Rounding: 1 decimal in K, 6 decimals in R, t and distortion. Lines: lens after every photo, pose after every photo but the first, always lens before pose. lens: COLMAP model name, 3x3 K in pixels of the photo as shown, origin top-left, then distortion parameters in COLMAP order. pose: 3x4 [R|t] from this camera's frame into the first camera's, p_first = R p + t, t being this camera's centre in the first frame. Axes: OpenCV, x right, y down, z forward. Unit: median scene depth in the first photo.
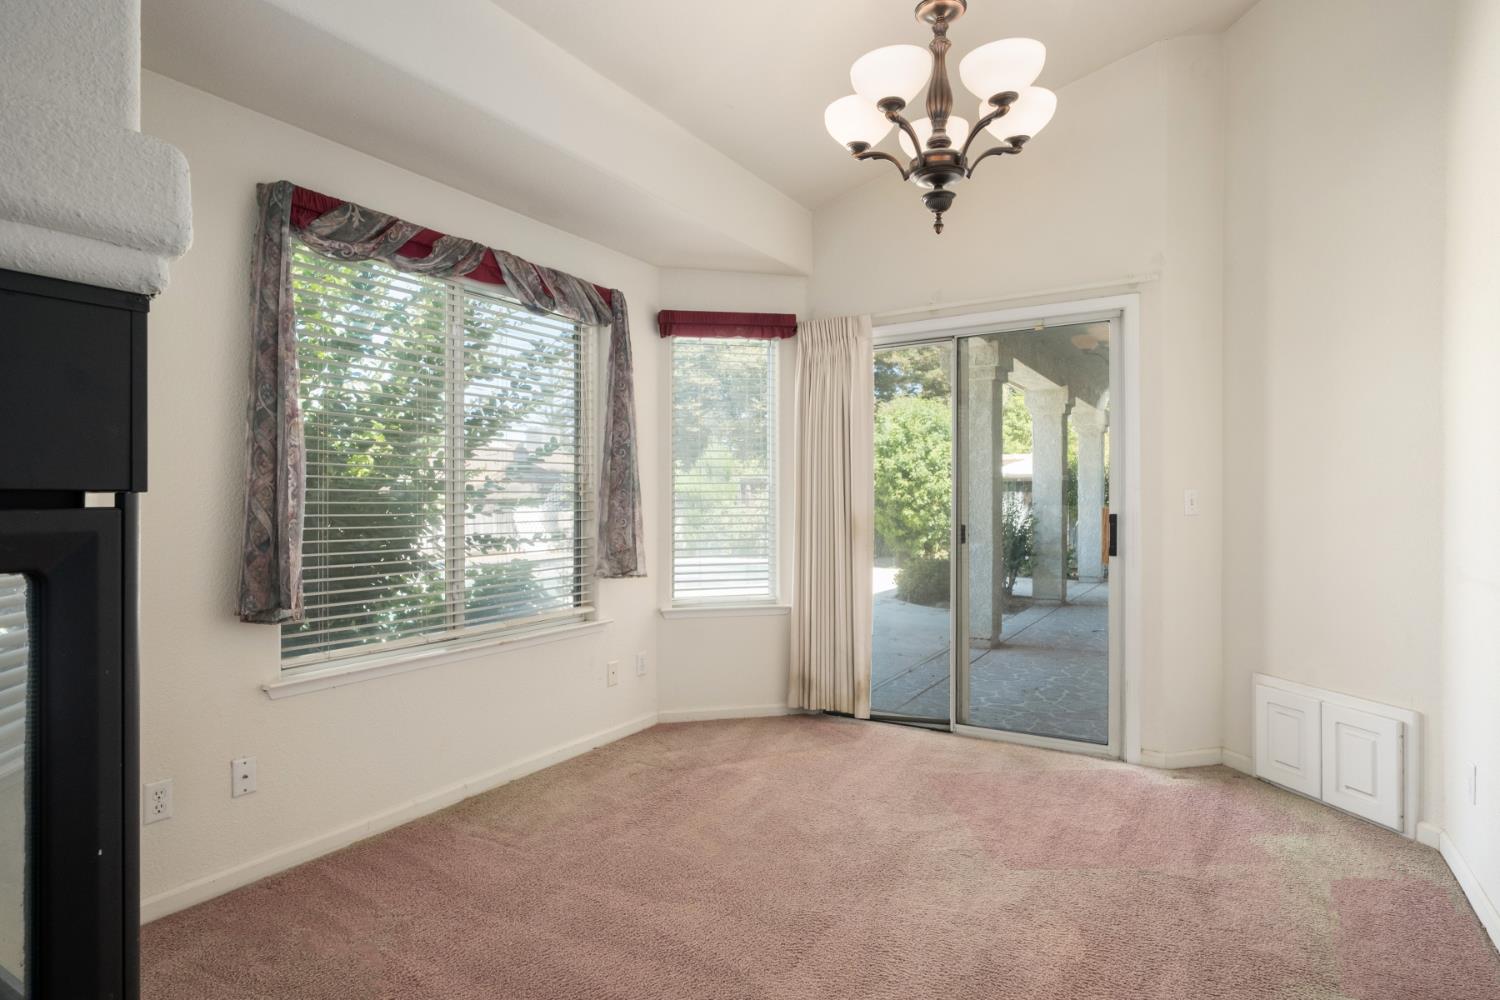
lens RADIAL K [[798.1, 0, 750.8], [0, 798.1, 505.1], [0, 0, 1]] dist [0.006150, 0.000310]
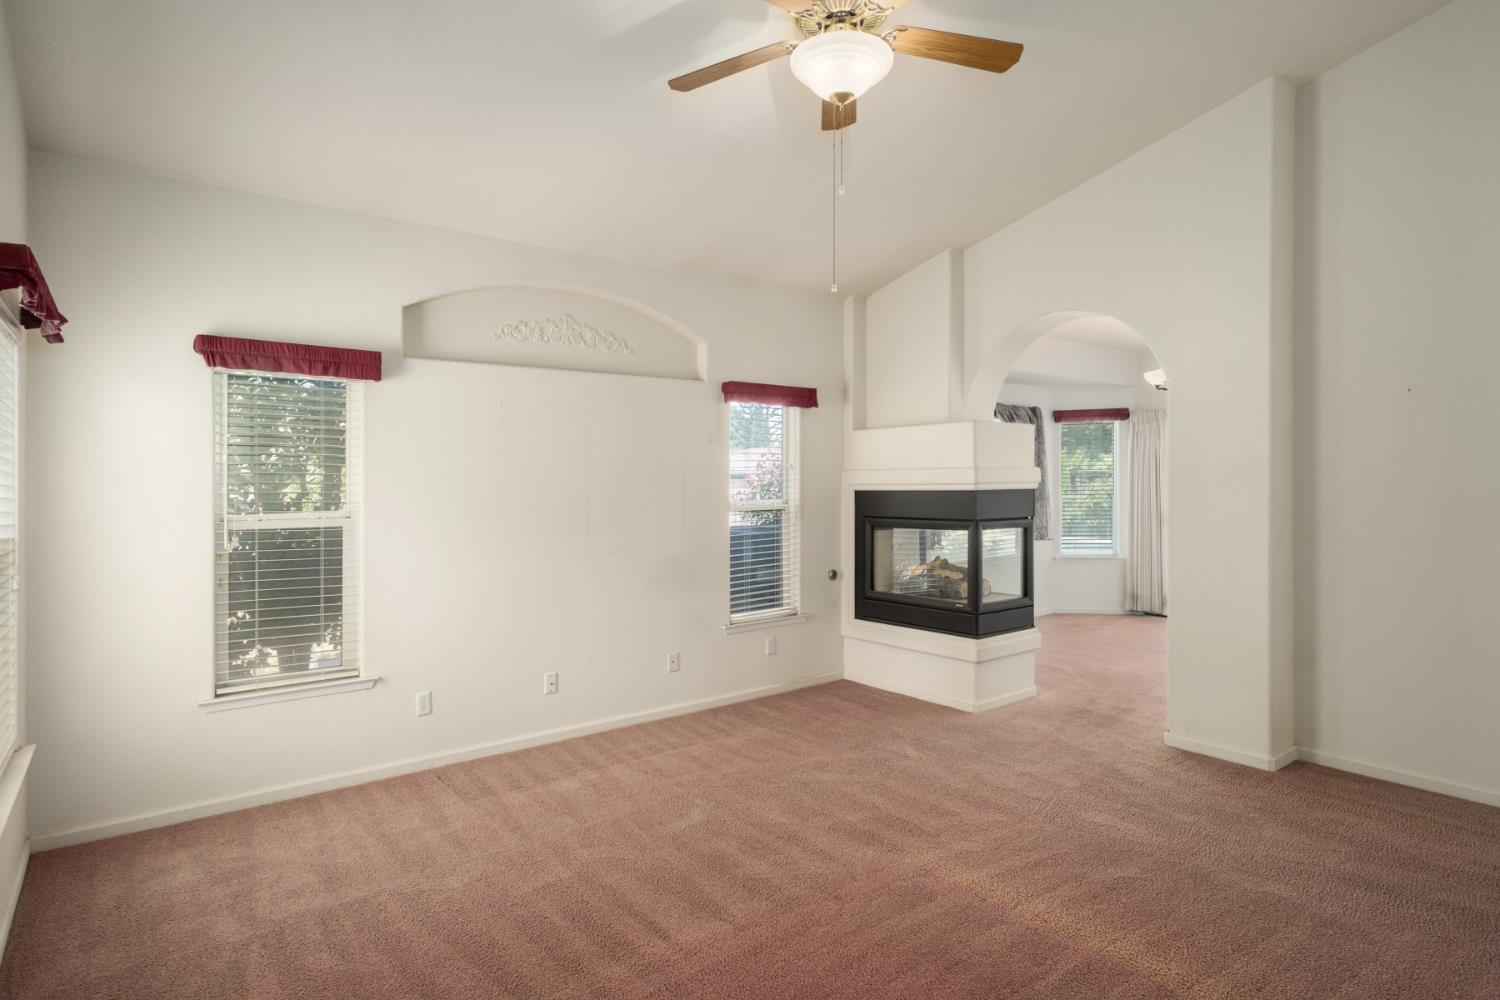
lens RADIAL K [[798.1, 0, 742.8], [0, 798.1, 492.6], [0, 0, 1]] dist [0.006150, 0.000310]
pose [[0.930286, -0.002687, -0.366826, -0.107977], [0.007005, 0.999921, 0.010441, -0.060659], [0.366769, -0.012282, 0.930231, -1.198273]]
